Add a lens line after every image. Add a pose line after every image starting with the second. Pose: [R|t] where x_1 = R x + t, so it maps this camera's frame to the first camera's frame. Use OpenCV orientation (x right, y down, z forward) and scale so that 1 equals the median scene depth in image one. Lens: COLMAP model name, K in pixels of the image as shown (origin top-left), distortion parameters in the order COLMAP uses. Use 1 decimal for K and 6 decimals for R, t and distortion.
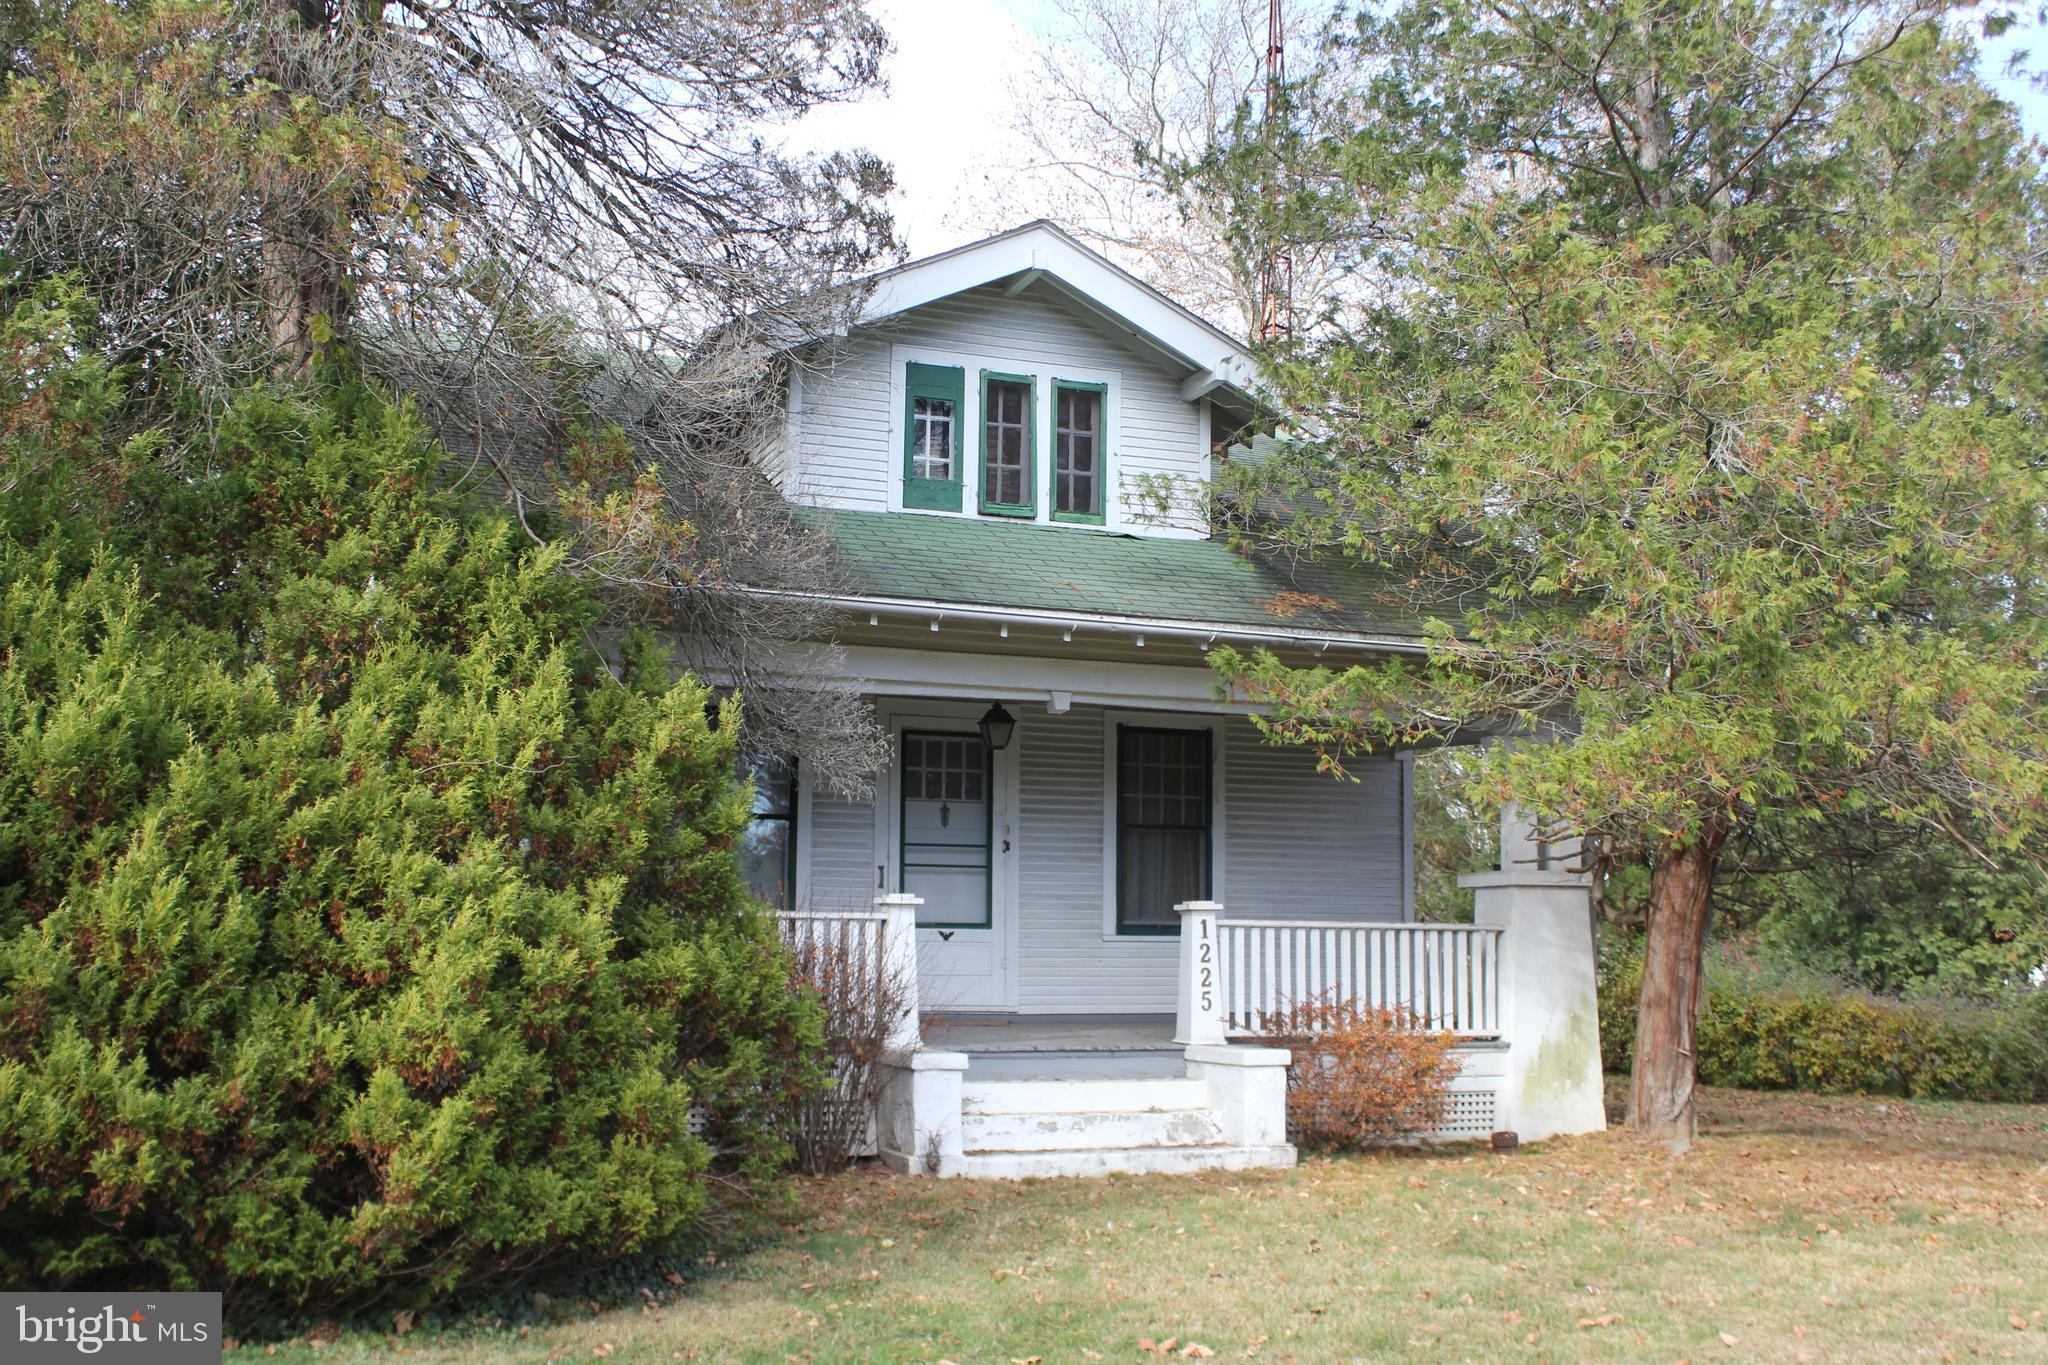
lens RADIAL K [[2054.6, 0, 1024.0], [0, 2054.6, 682.5], [0, 0, 1]] dist [-0.108330, -0.003256]
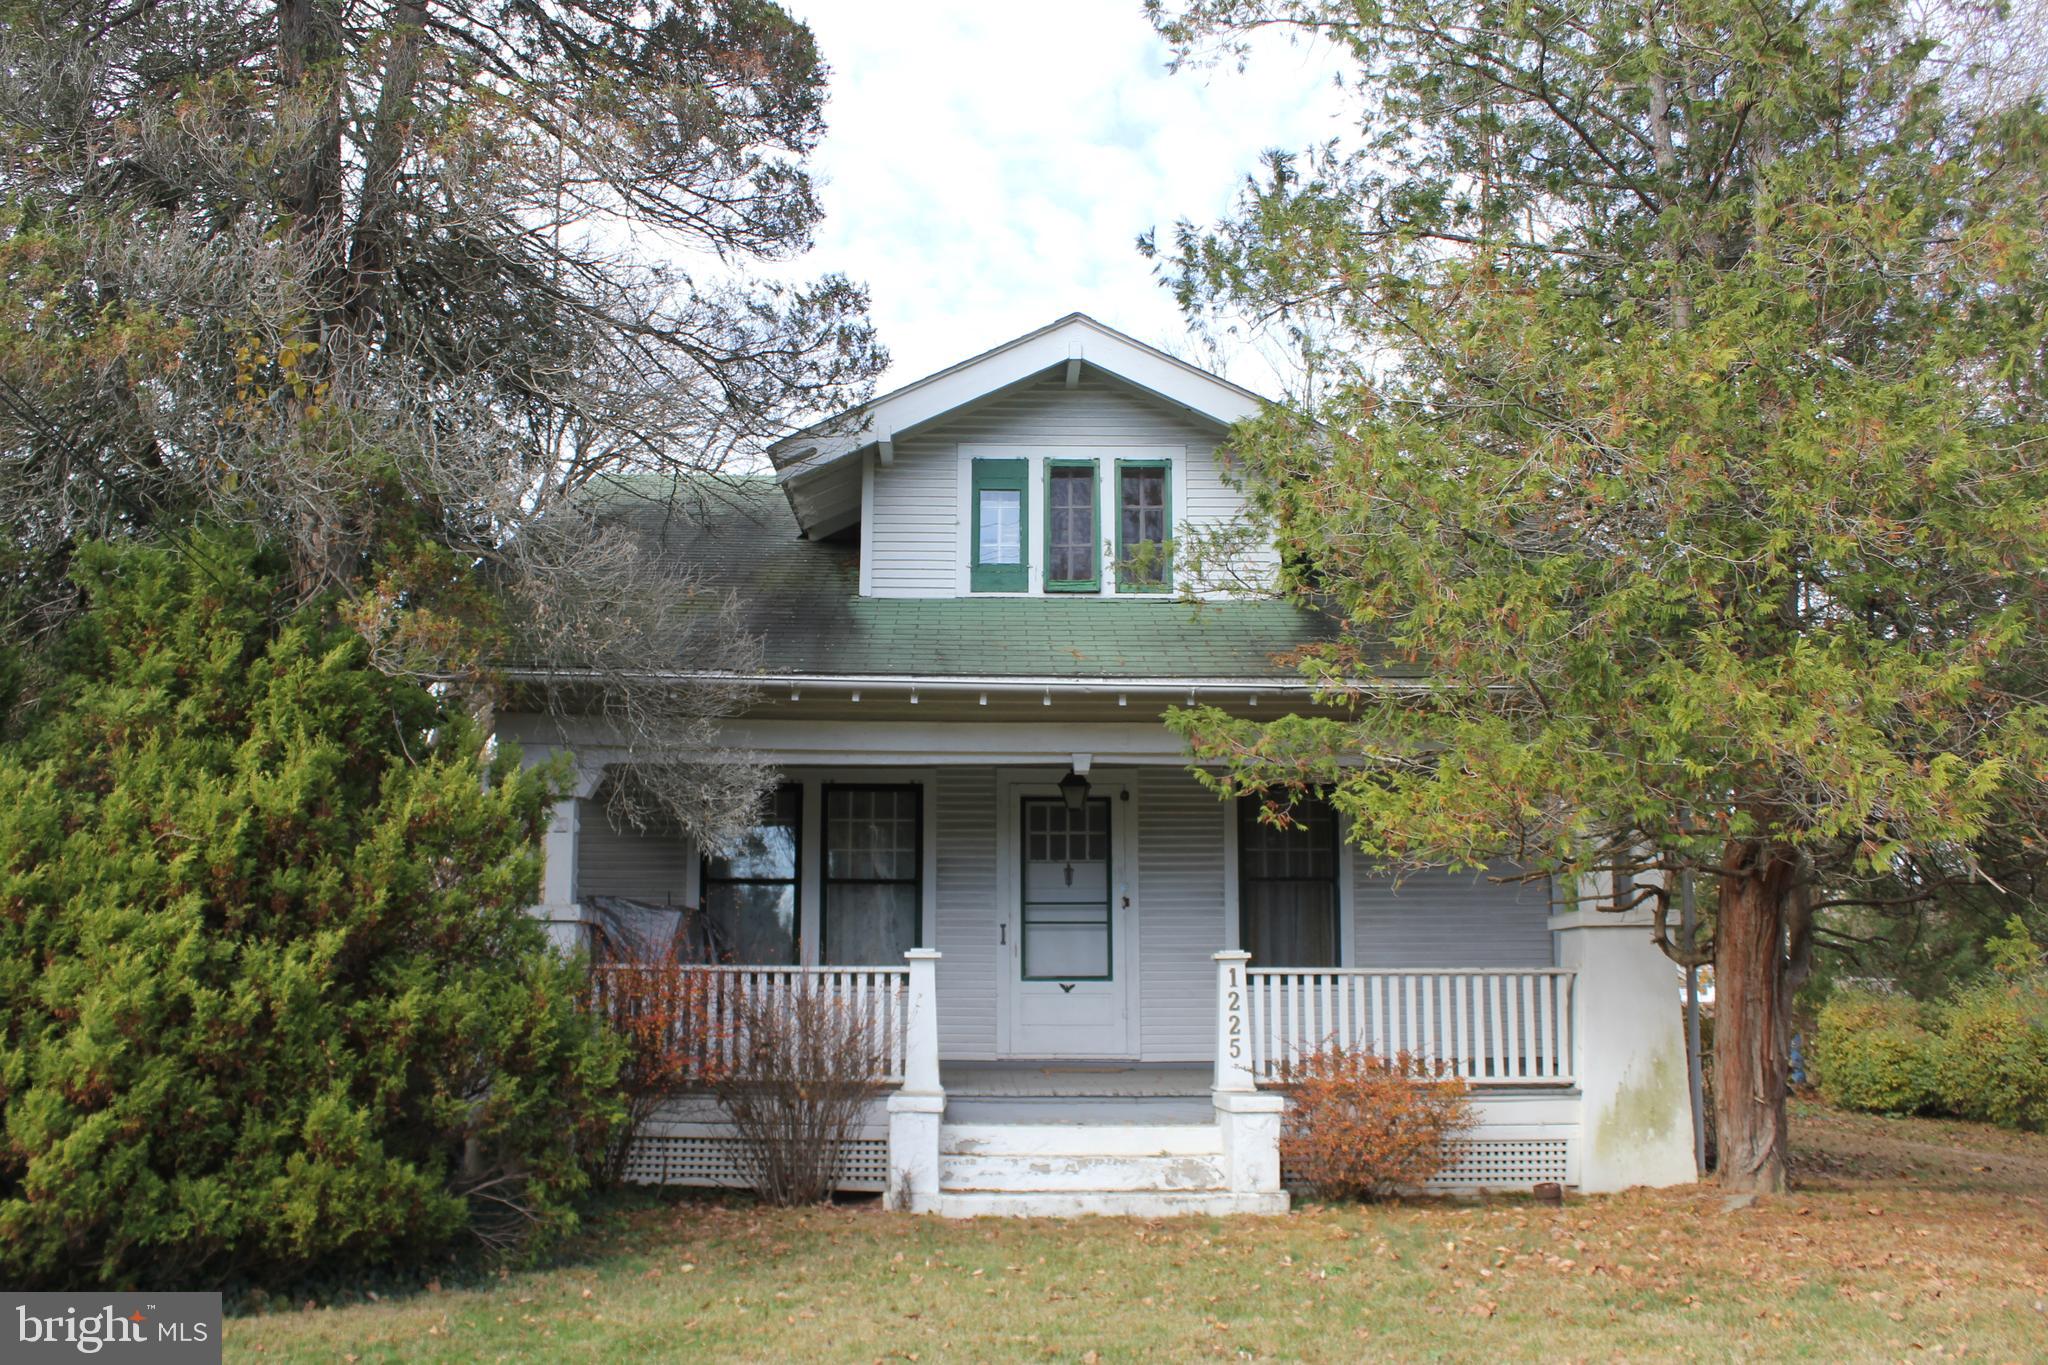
lens RADIAL K [[1843.7, 0, 1024.0], [0, 1843.7, 682.5], [0, 0, 1]] dist [-0.117938, 0.002834]
pose [[0.940632, -0.066920, -0.332766, 0.310052], [0.051230, 0.997132, -0.055713, 0.019523], [0.335540, 0.035357, 0.941362, 0.100315]]
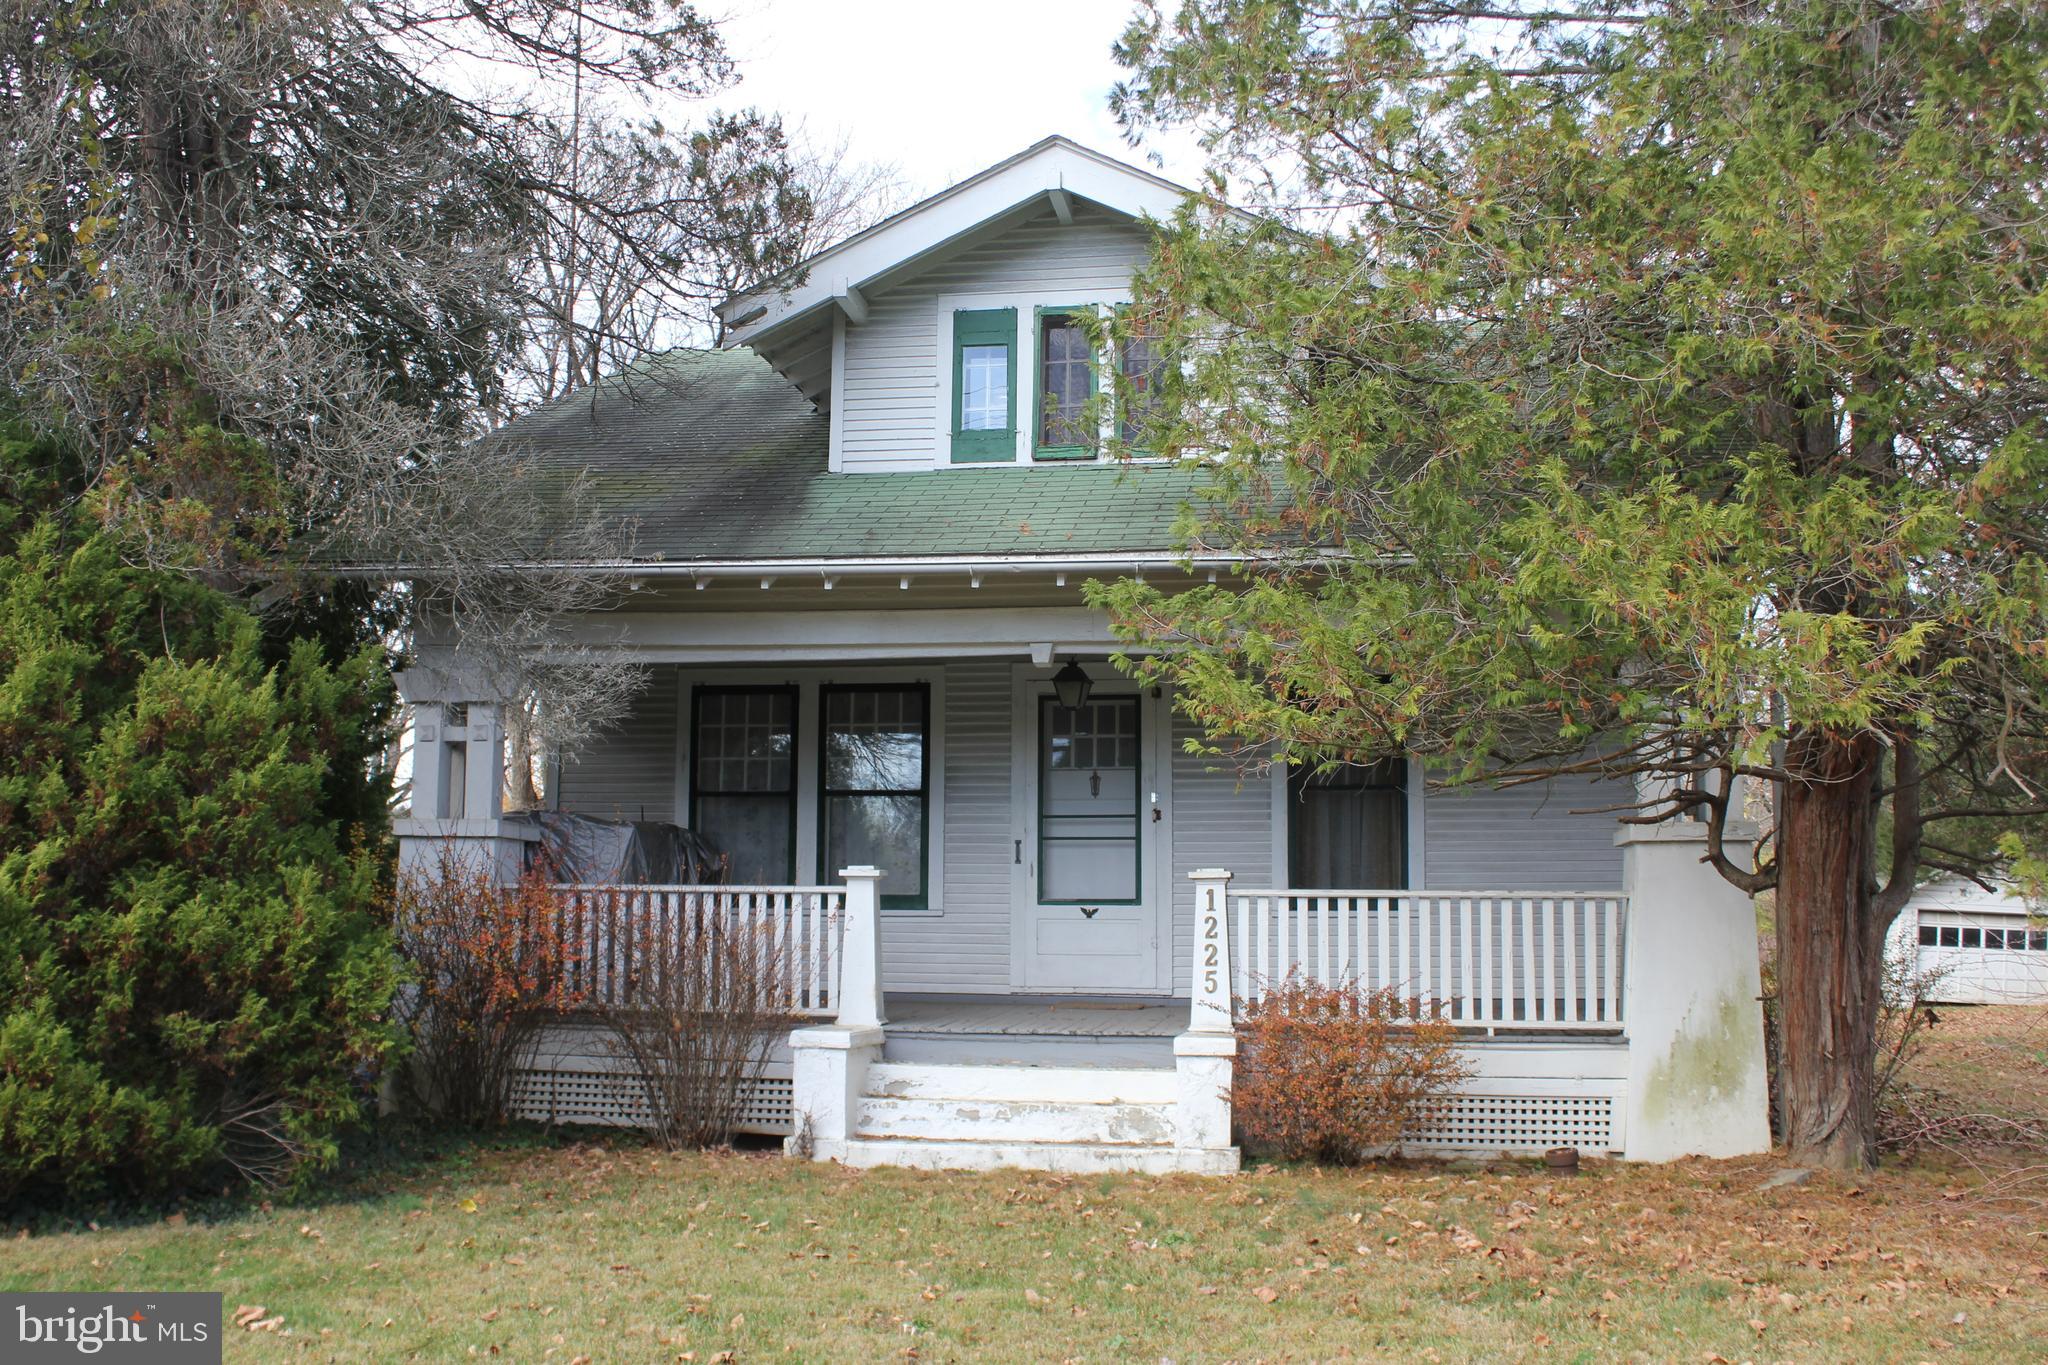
lens RADIAL K [[2054.6, 0, 1024.0], [0, 2054.6, 682.5], [0, 0, 1]] dist [-0.108330, -0.003256]
pose [[0.861556, -0.065340, -0.503441, 0.476489], [0.065097, 0.997715, -0.018086, 0.038502], [0.503472, -0.017191, 0.863840, 0.205562]]
